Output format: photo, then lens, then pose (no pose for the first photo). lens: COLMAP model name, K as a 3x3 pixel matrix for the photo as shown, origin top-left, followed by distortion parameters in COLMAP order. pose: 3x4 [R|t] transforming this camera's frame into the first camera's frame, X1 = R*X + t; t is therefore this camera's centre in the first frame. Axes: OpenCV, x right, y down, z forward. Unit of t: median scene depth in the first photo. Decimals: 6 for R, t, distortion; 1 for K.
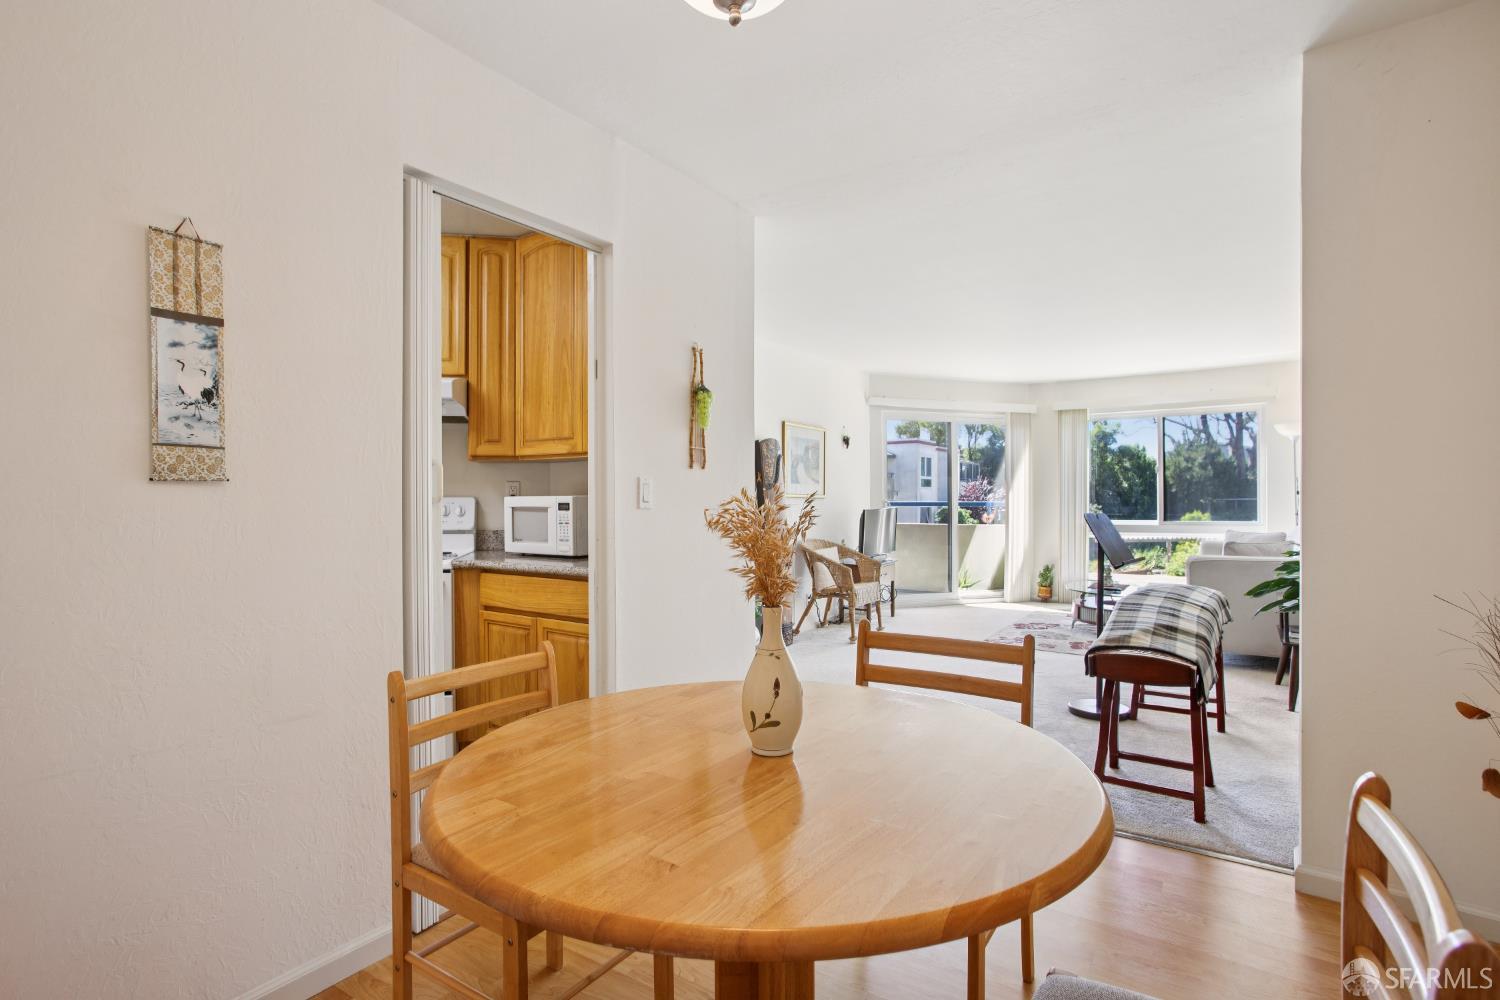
lens RADIAL K [[737.5, 0, 732.2], [0, 737.5, 509.7], [0, 0, 1]] dist [-0.053806, 0.018042]
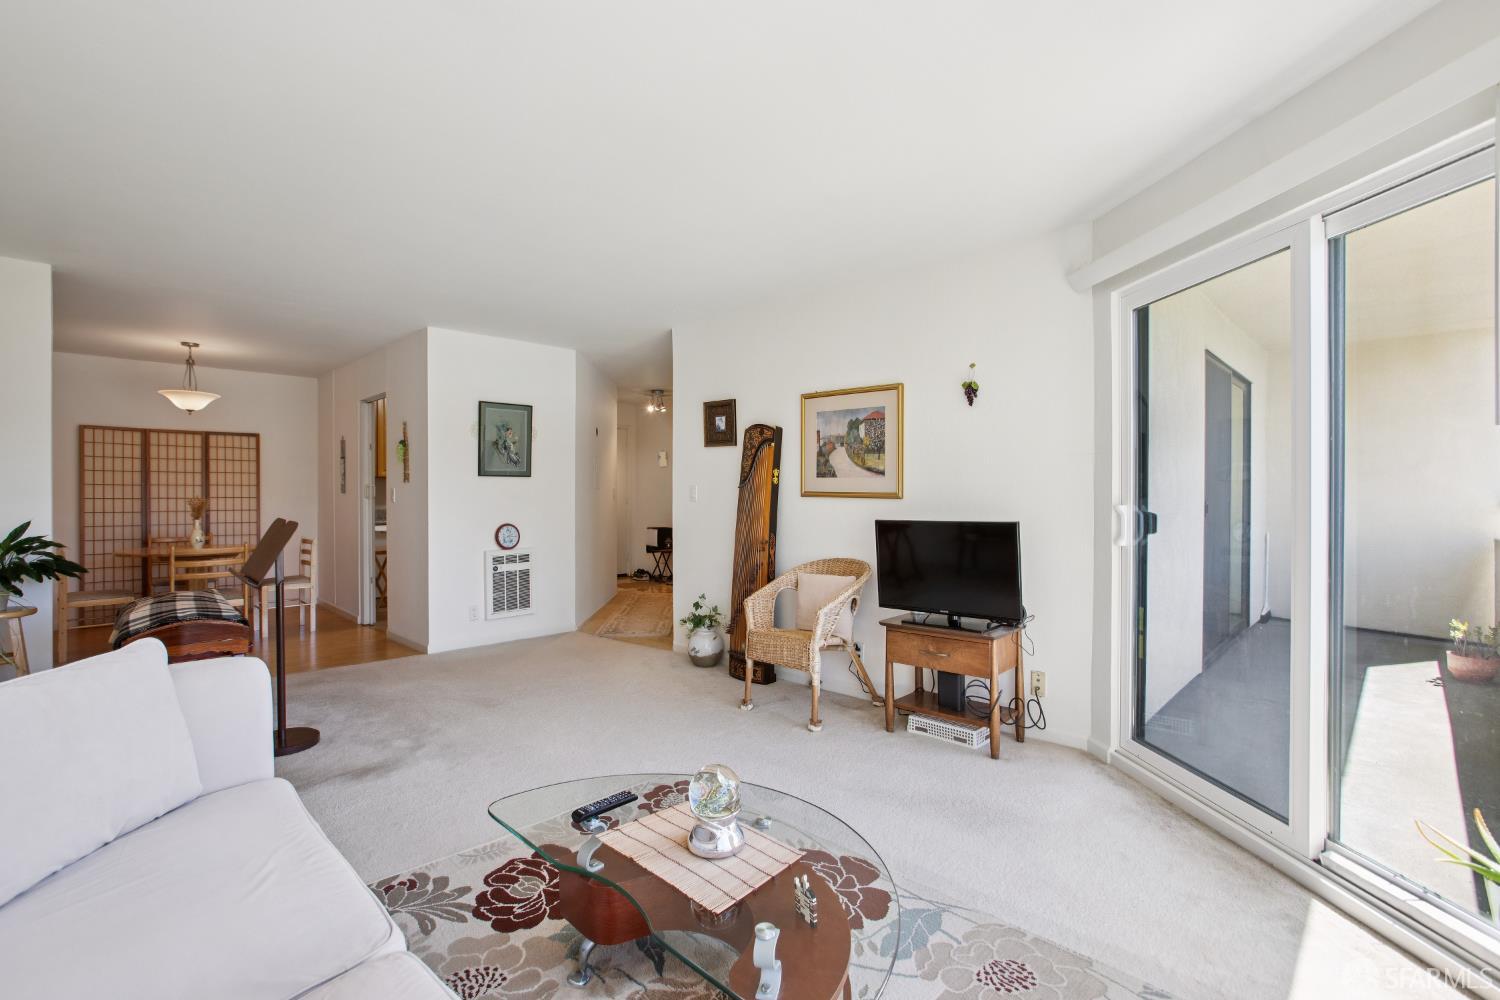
lens RADIAL K [[692.3, 0, 760.4], [0, 692.3, 490.8], [0, 0, 1]] dist [-0.061364, 0.026206]
pose [[-0.149414, 0.004654, -0.988764, 0.555880], [-0.011633, 0.999911, 0.006465, -0.019327], [0.988706, 0.012469, -0.149346, 0.770846]]
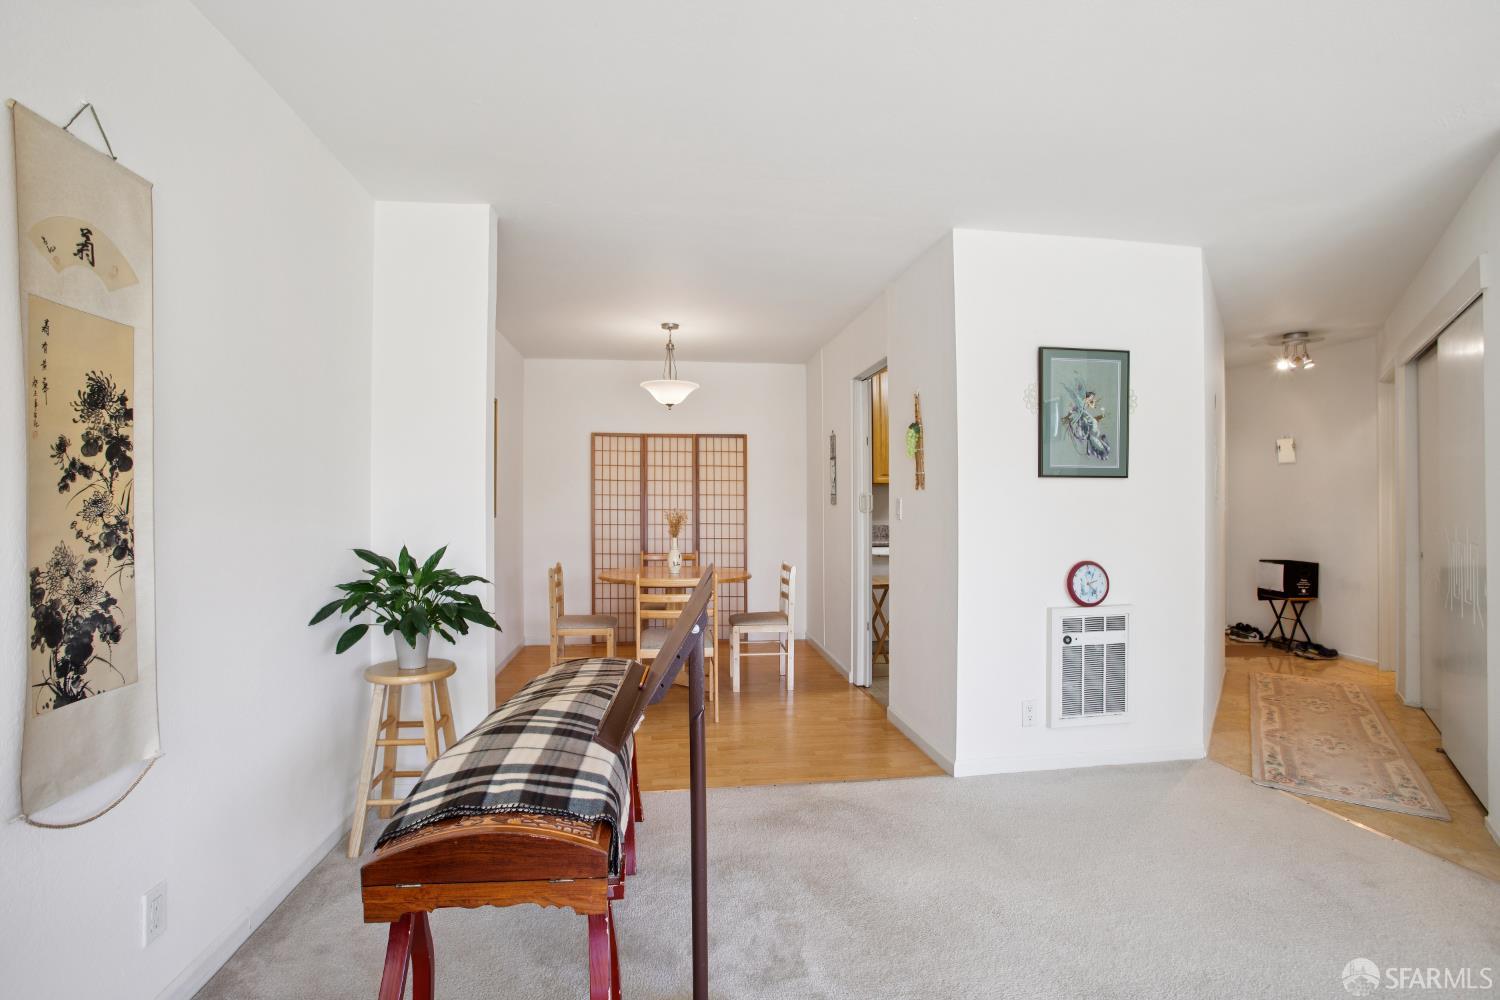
lens RADIAL K [[692.3, 0, 740.6], [0, 692.3, 497.6], [0, 0, 1]] dist [-0.061364, 0.026206]
pose [[-0.743290, 0.003490, -0.668961, 0.337411], [-0.004672, 0.999935, 0.010407, -0.018172], [0.668953, 0.010860, -0.743225, 0.589021]]
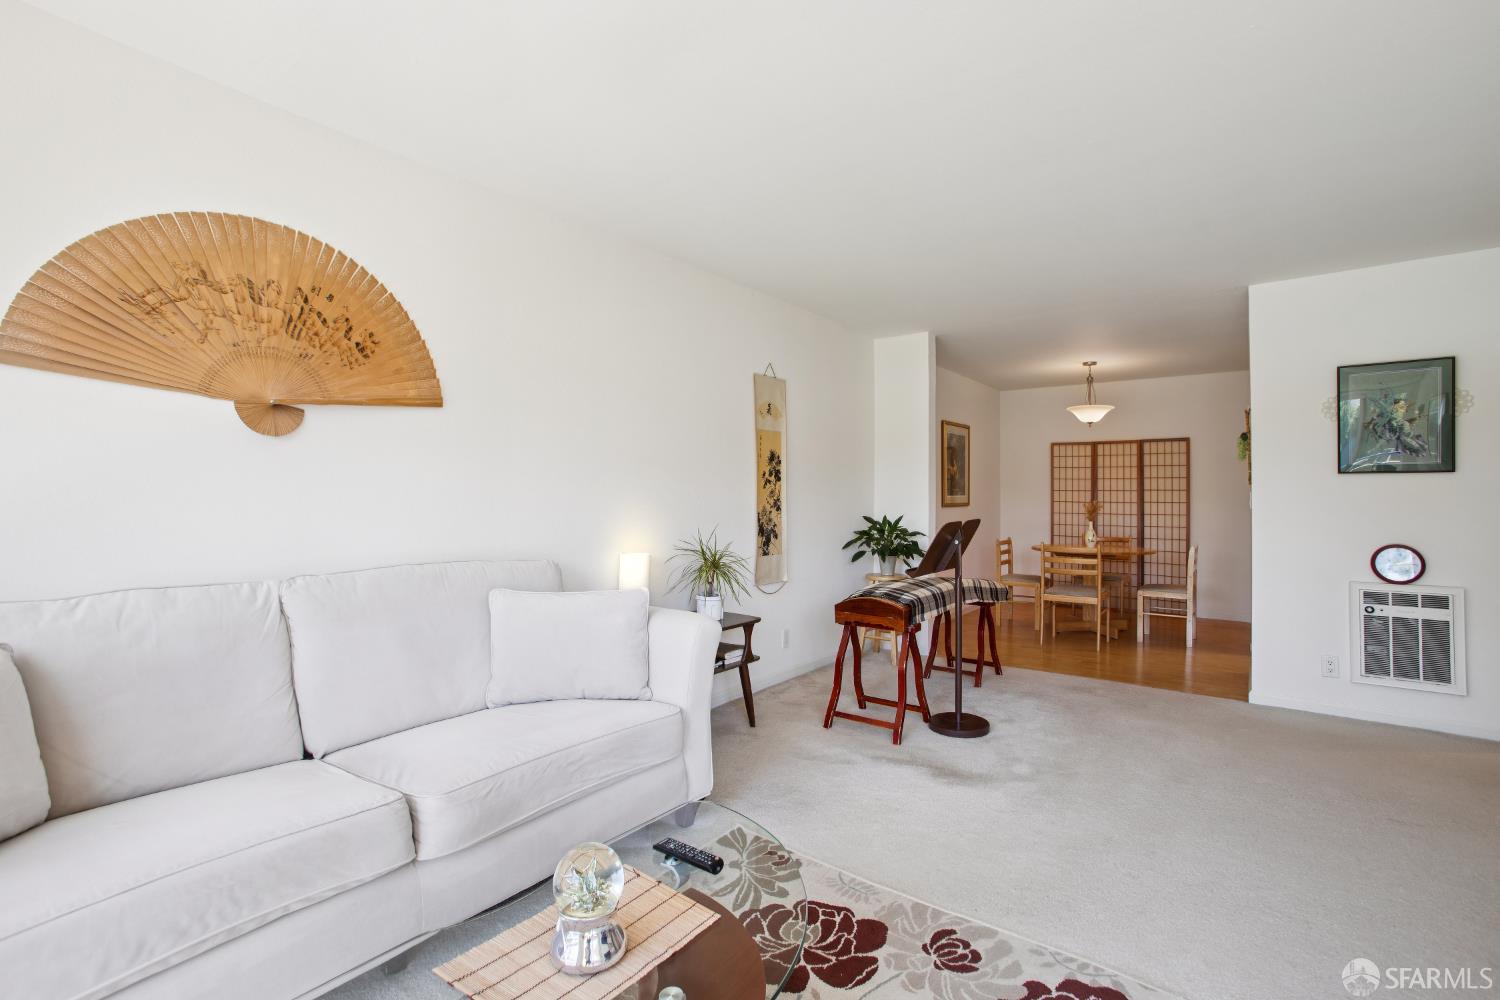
lens RADIAL K [[692.3, 0, 749.0], [0, 692.3, 492.5], [0, 0, 1]] dist [-0.061364, 0.026206]
pose [[-0.998977, 0.002448, 0.045146, 0.338975], [0.002738, 0.999976, 0.006376, -0.017486], [-0.045129, 0.006493, -0.998960, 0.868822]]
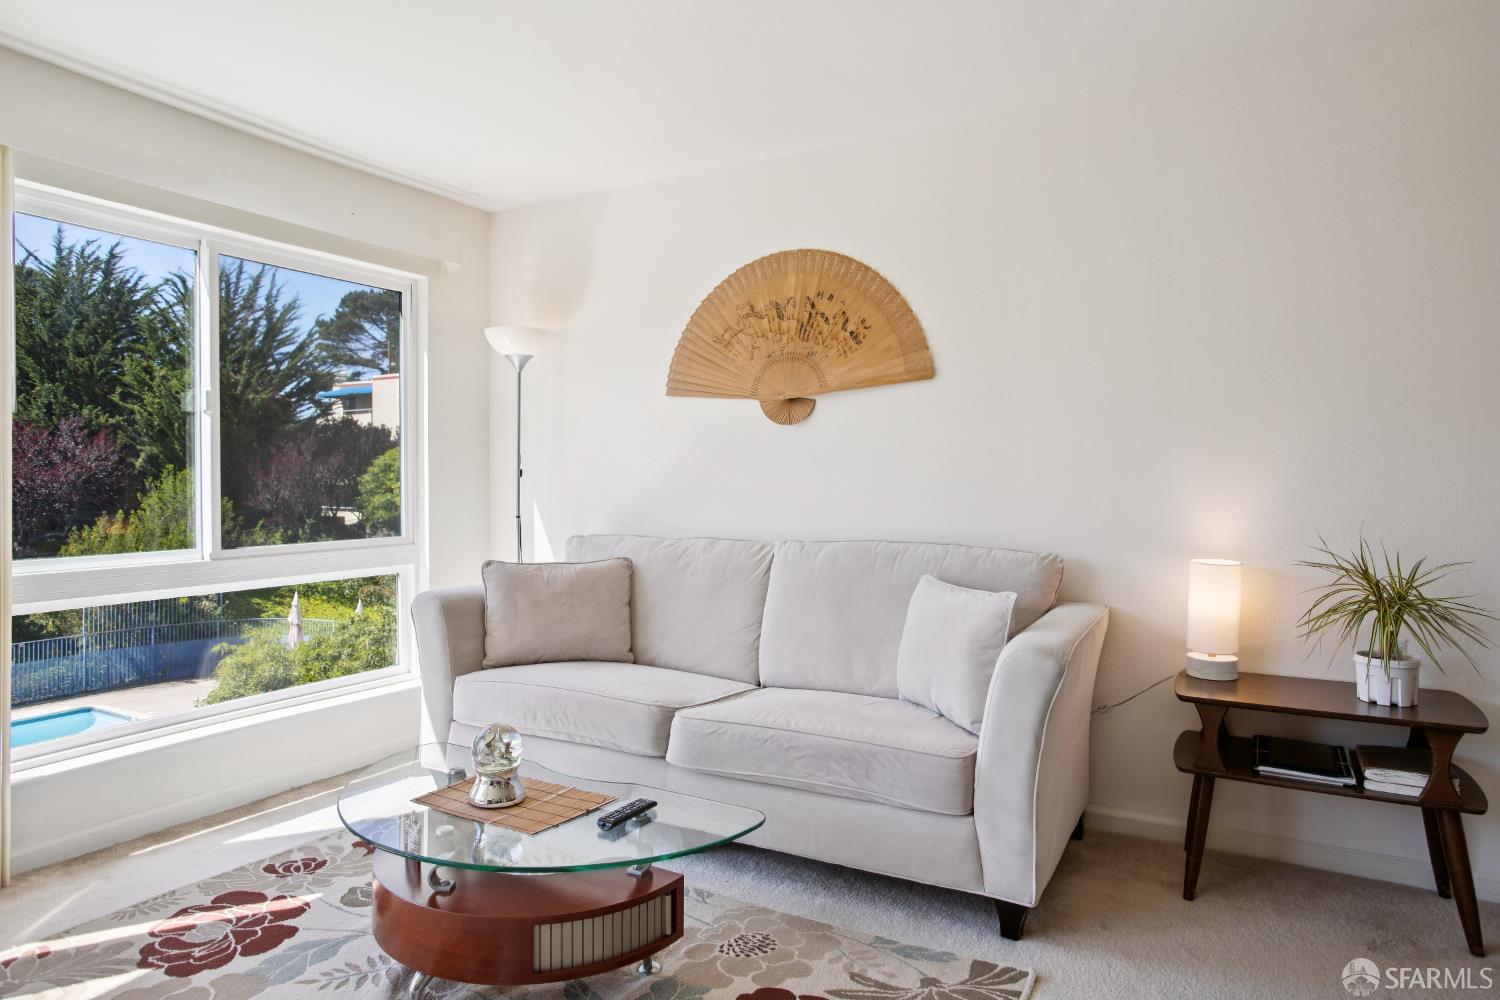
lens RADIAL K [[902.9, 0, 749.9], [0, 902.9, 489.2], [0, 0, 1]] dist [-0.047512, 0.038837]
pose [[-0.091640, -0.003320, 0.995787, 0.123717], [0.014160, 0.999889, 0.004637, -0.010492], [-0.995692, 0.014526, -0.091583, 0.684853]]
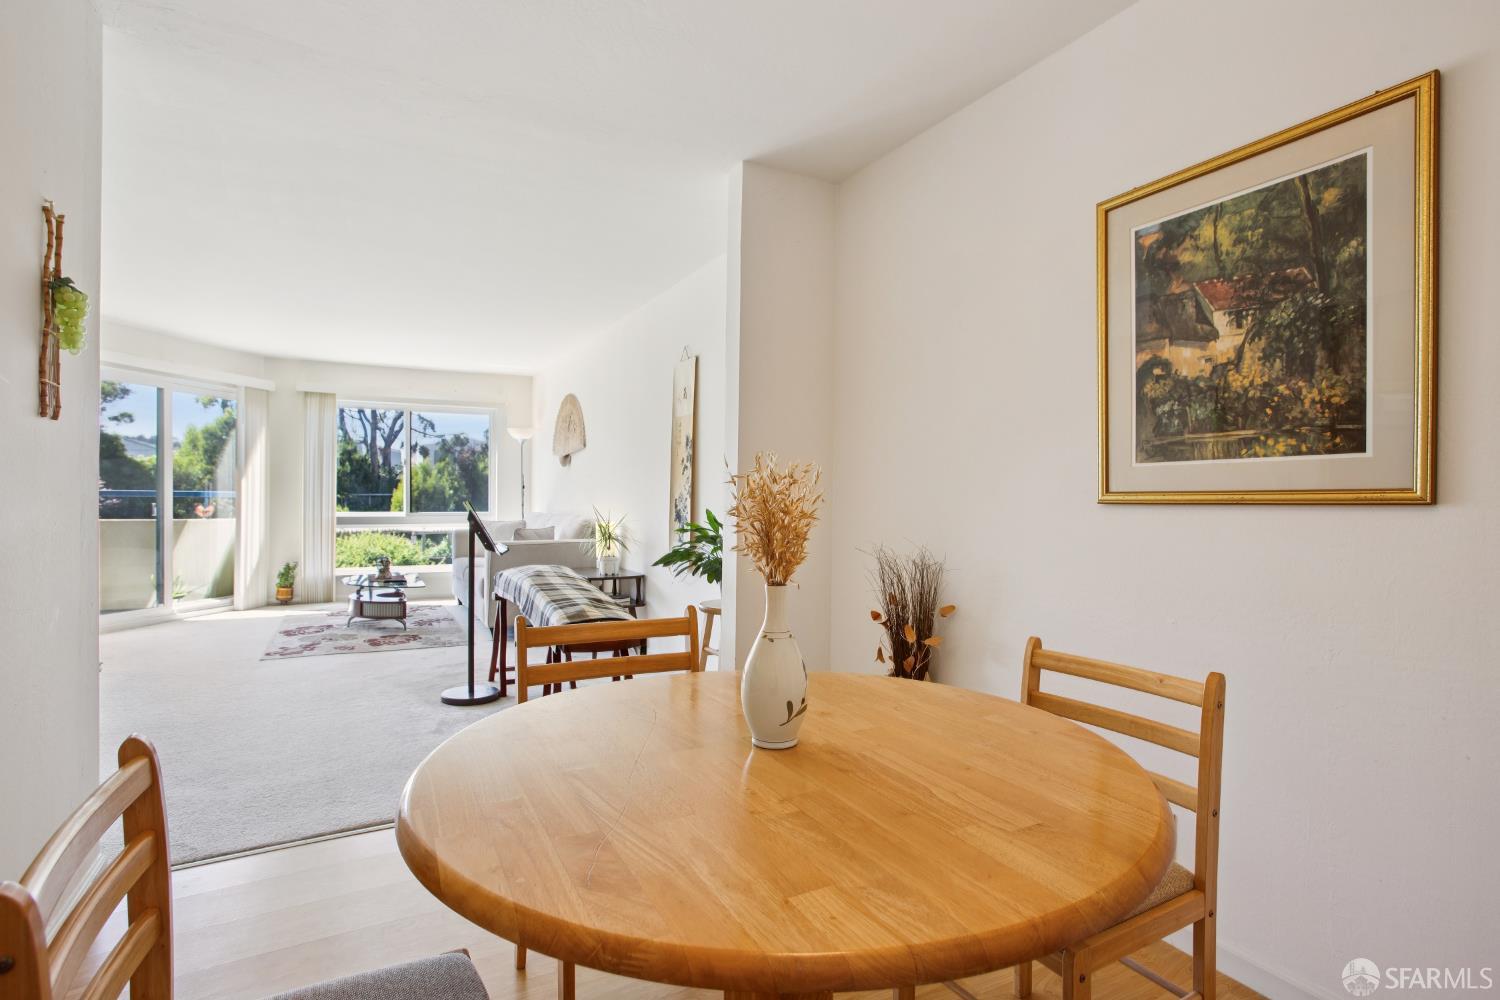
lens RADIAL K [[737.5, 0, 767.5], [0, 737.5, 510.2], [0, 0, 1]] dist [-0.053806, 0.018042]
pose [[0.427116, -0.006335, 0.904174, -0.108690], [-0.000283, 0.999974, 0.007140, 0.004435], [-0.904197, -0.003305, 0.427104, 0.086121]]
